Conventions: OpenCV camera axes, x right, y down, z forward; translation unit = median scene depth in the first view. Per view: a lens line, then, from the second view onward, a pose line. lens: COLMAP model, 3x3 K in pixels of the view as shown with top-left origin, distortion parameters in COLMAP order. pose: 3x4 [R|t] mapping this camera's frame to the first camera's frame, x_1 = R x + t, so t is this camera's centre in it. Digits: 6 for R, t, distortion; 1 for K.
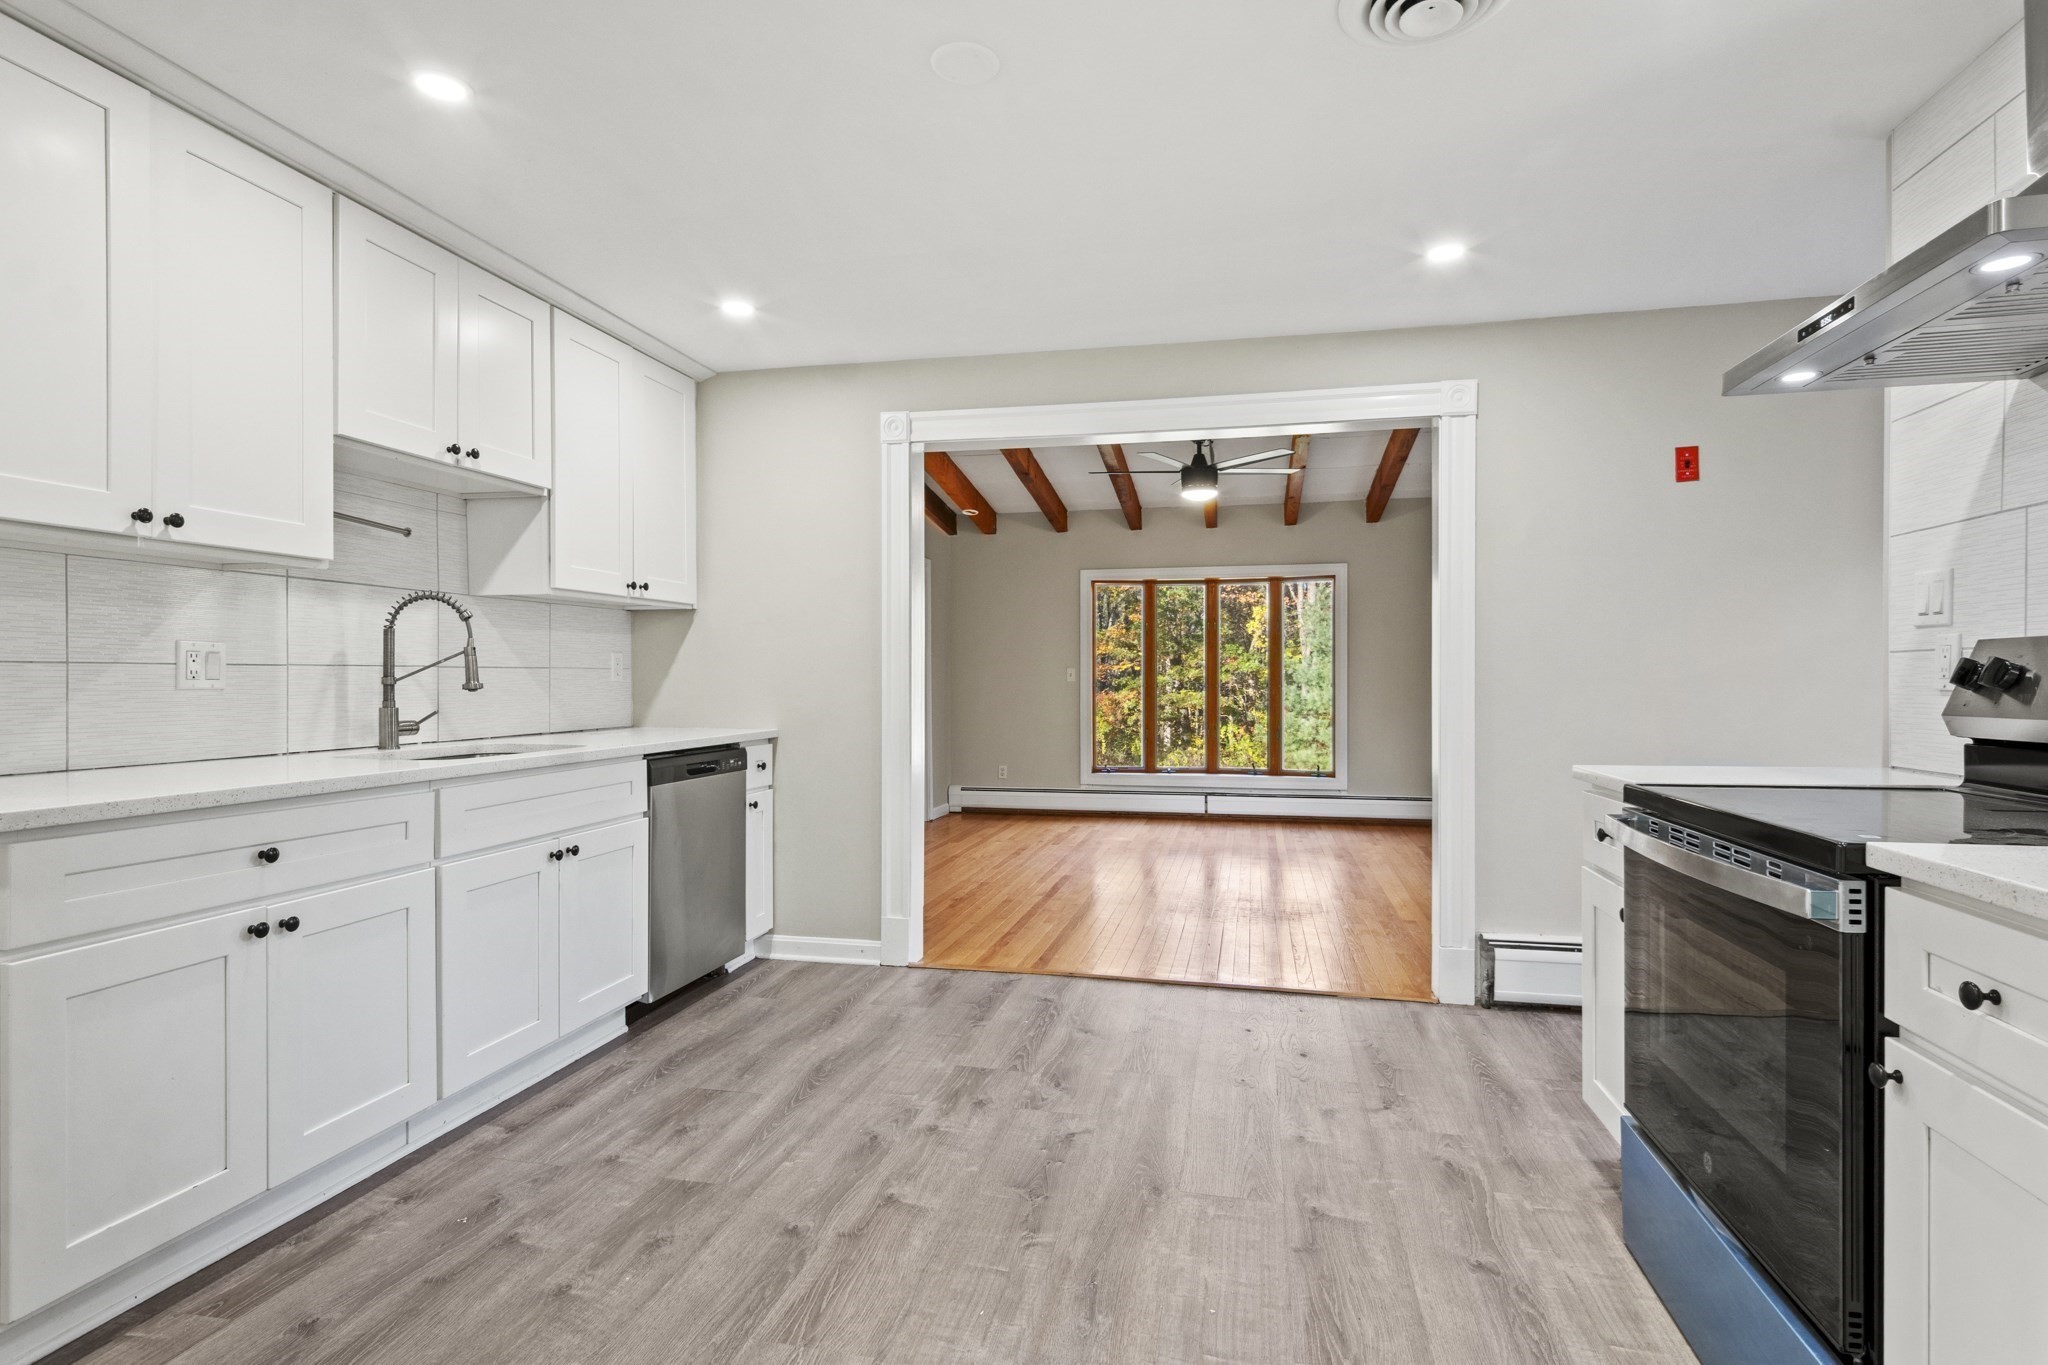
lens RADIAL K [[1024.3, 0, 1046.7], [0, 1024.3, 681.8], [0, 0, 1]] dist [-0.004341, -0.000542]
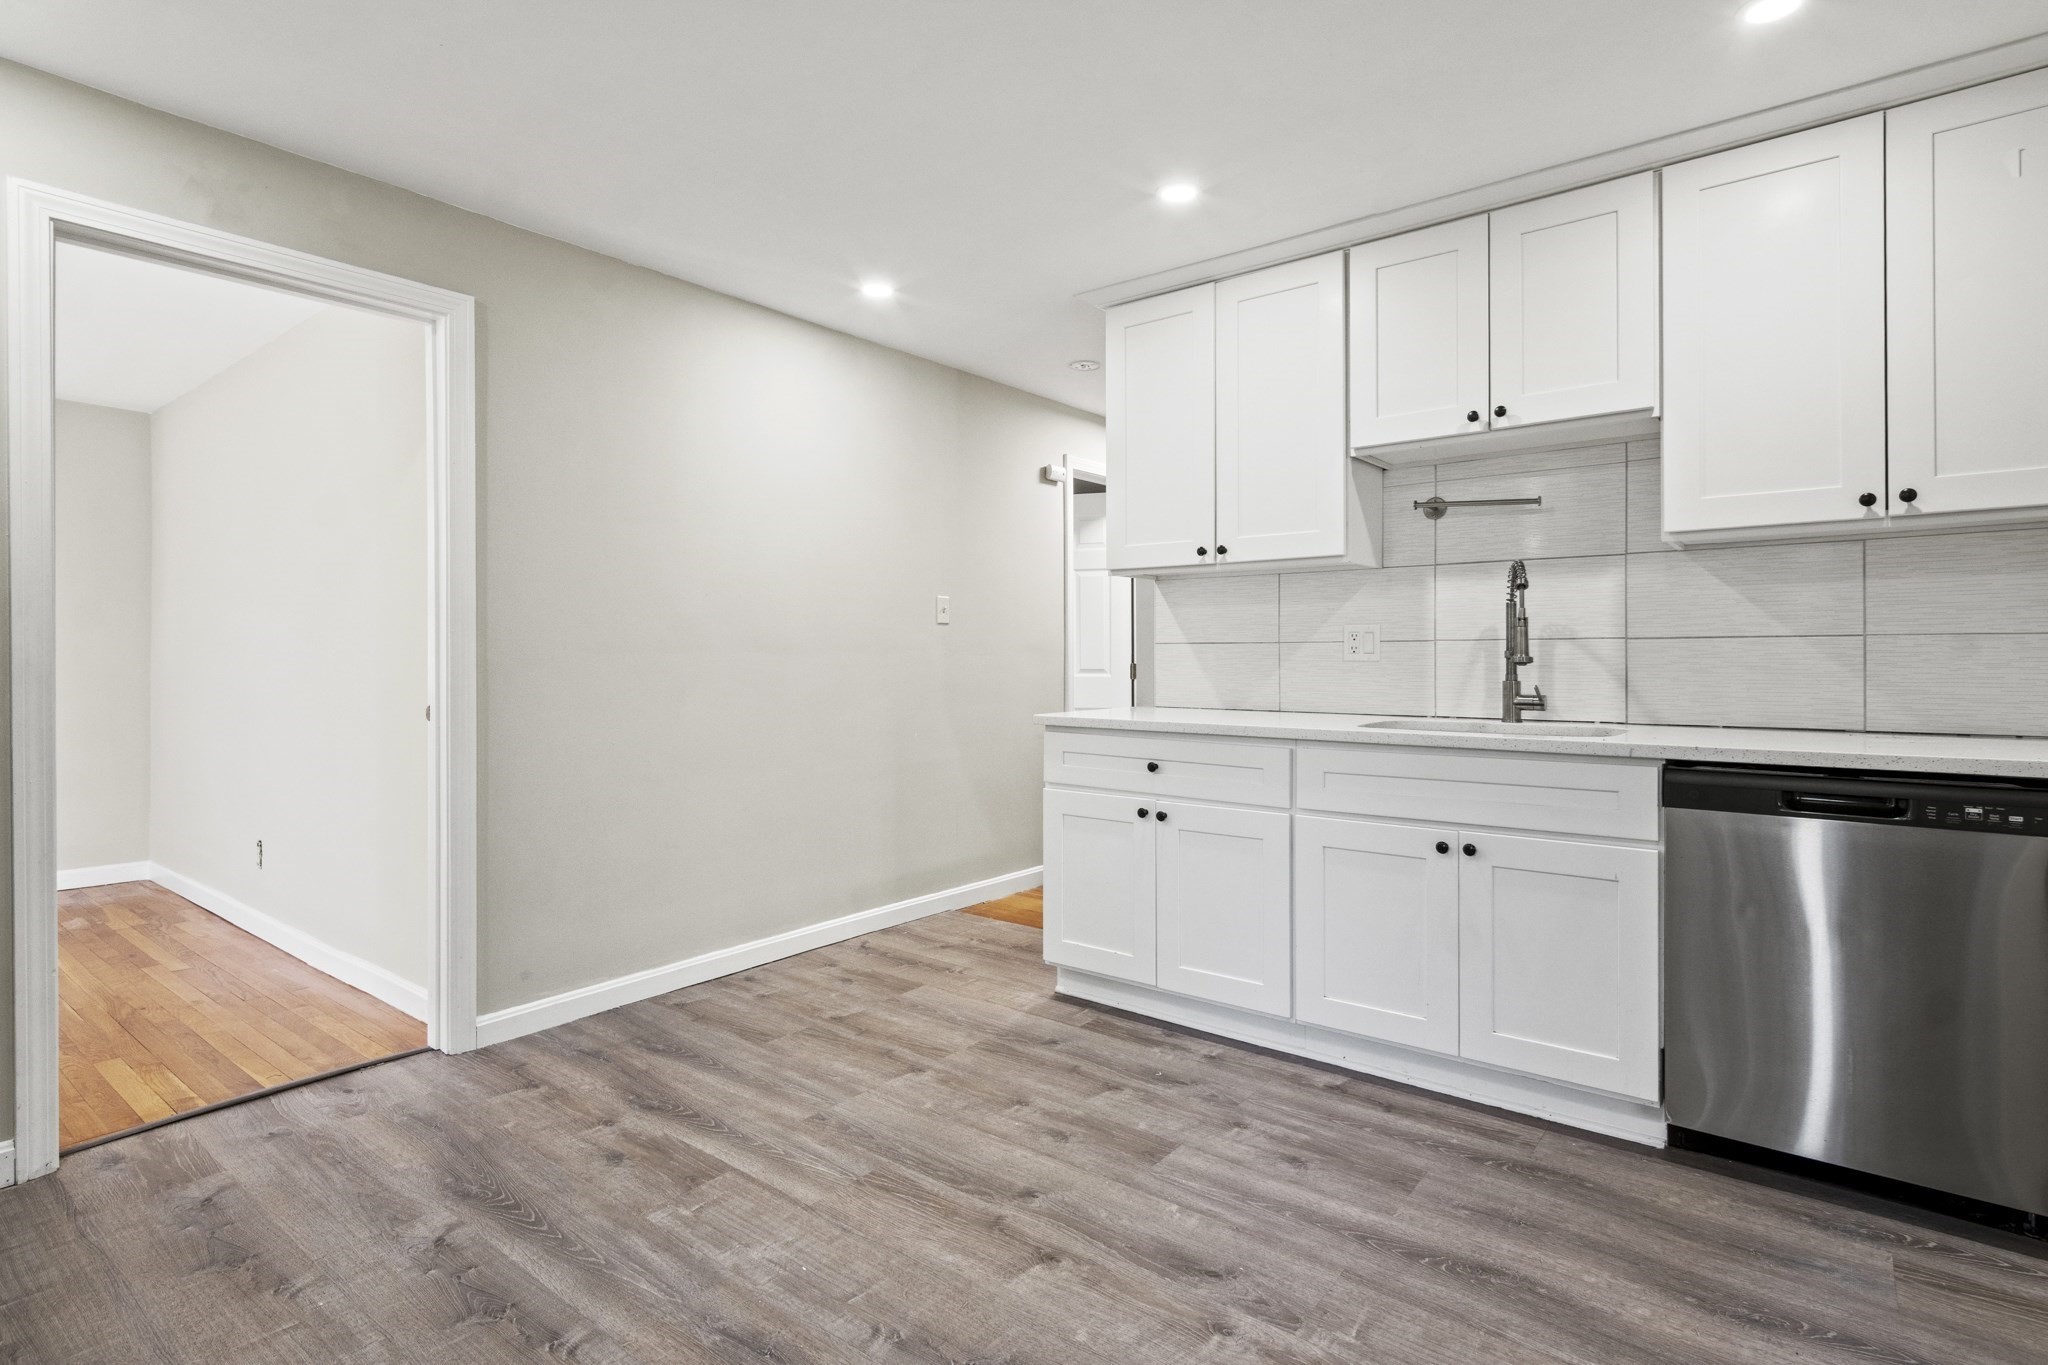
lens RADIAL K [[1010.4, 0, 1027.4], [0, 1010.4, 656.5], [0, 0, 1]] dist [0.006627, -0.008952]
pose [[-0.452112, -0.002330, -0.891958, 0.473677], [-0.003836, 0.999992, -0.000668, 0.003844], [0.891953, 0.003120, -0.452117, 1.061377]]
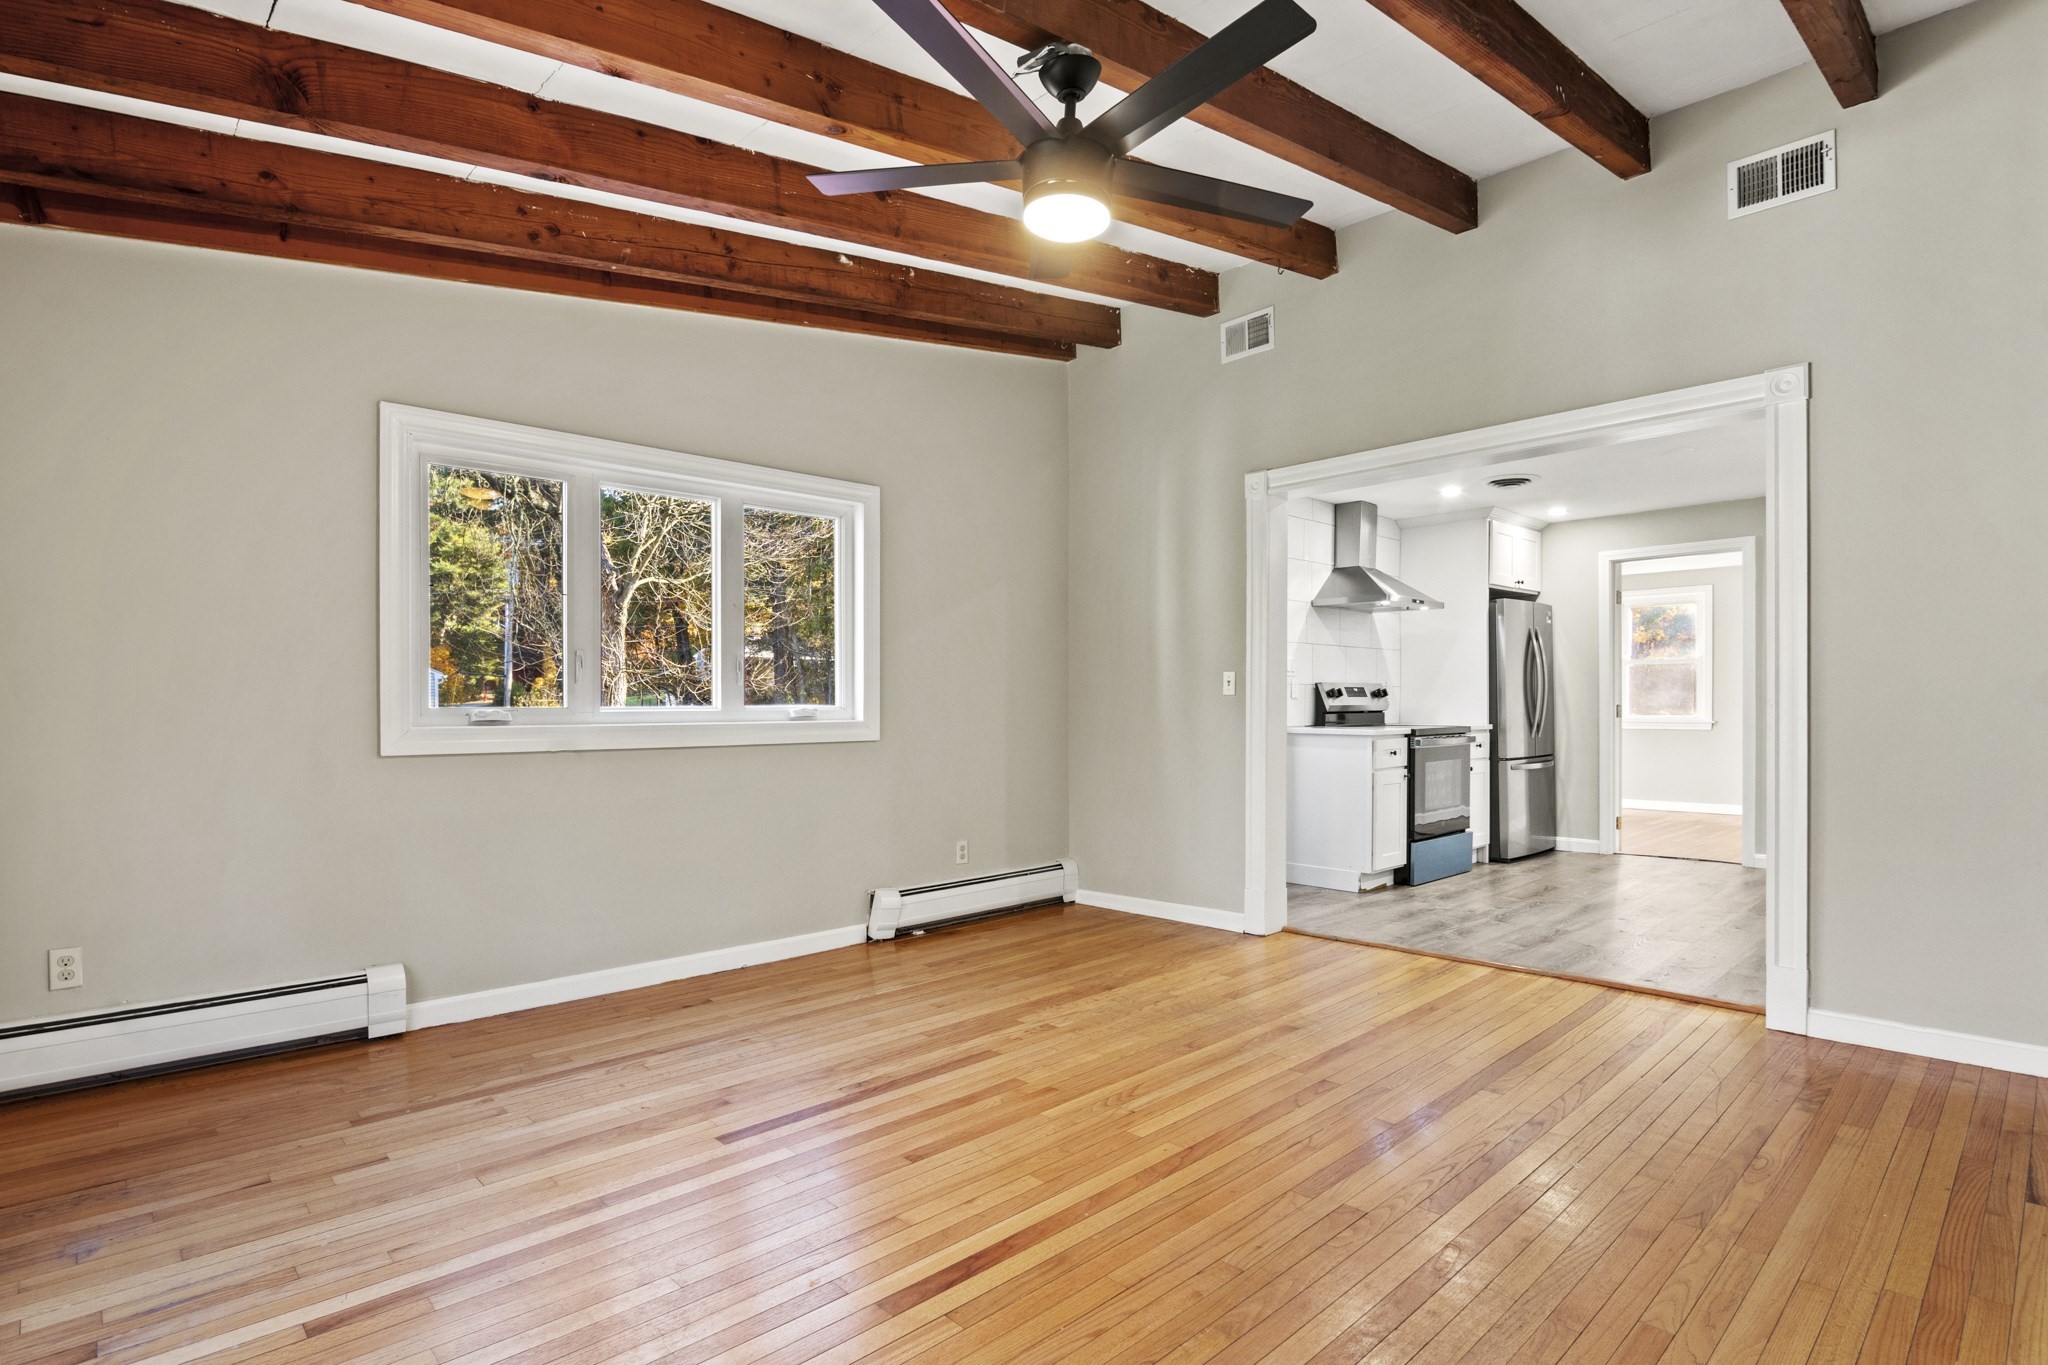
lens RADIAL K [[1001.3, 0, 1089.0], [0, 1001.3, 708.2], [0, 0, 1]] dist [-0.018095, -0.000480]
pose [[-0.834561, -0.000385, 0.550915, -0.169191], [0.004210, 0.999966, 0.007077, 0.012535], [-0.550899, 0.008225, -0.834531, 2.853753]]
